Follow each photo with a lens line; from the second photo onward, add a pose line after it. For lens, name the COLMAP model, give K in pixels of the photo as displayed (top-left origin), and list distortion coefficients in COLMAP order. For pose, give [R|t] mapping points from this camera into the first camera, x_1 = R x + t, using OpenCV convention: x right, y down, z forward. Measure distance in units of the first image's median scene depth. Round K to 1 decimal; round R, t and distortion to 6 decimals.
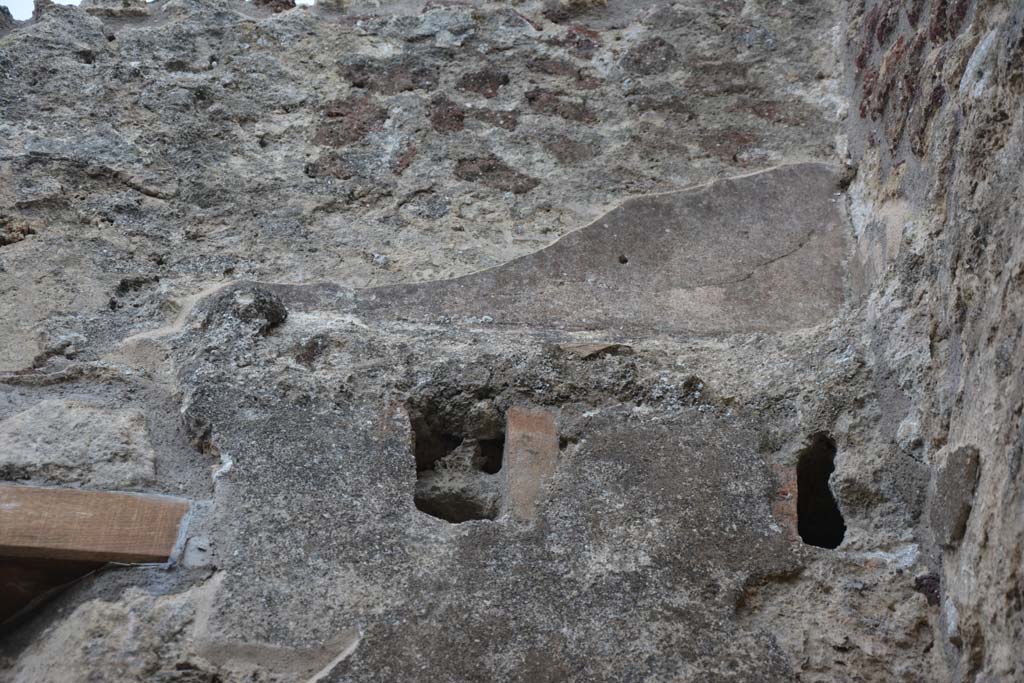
lens RADIAL K [[2427.2, 0, 510.5], [0, 2427.2, 346.4], [0, 0, 1]] dist [0.531168, 0.000000]
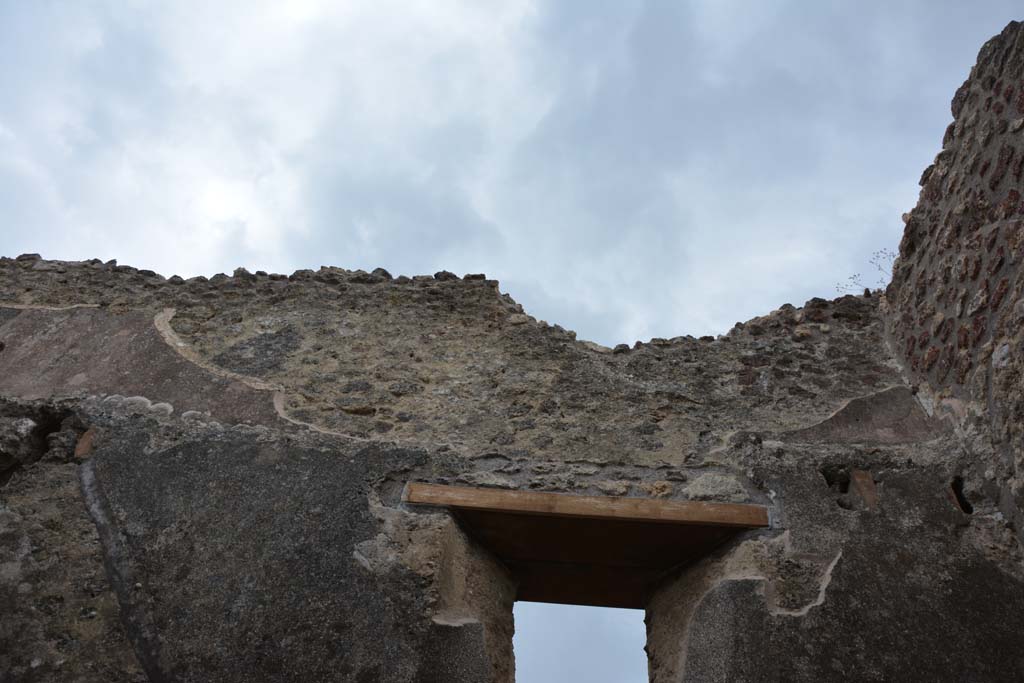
lens RADIAL K [[790.4, 0, 519.0], [0, 790.4, 340.6], [0, 0, 1]] dist [-0.163735, 0.115525]
pose [[0.997216, -0.027506, -0.069305, -0.311158], [0.018515, 0.991708, -0.127171, -0.020128], [0.072228, 0.125533, 0.989457, 0.012947]]
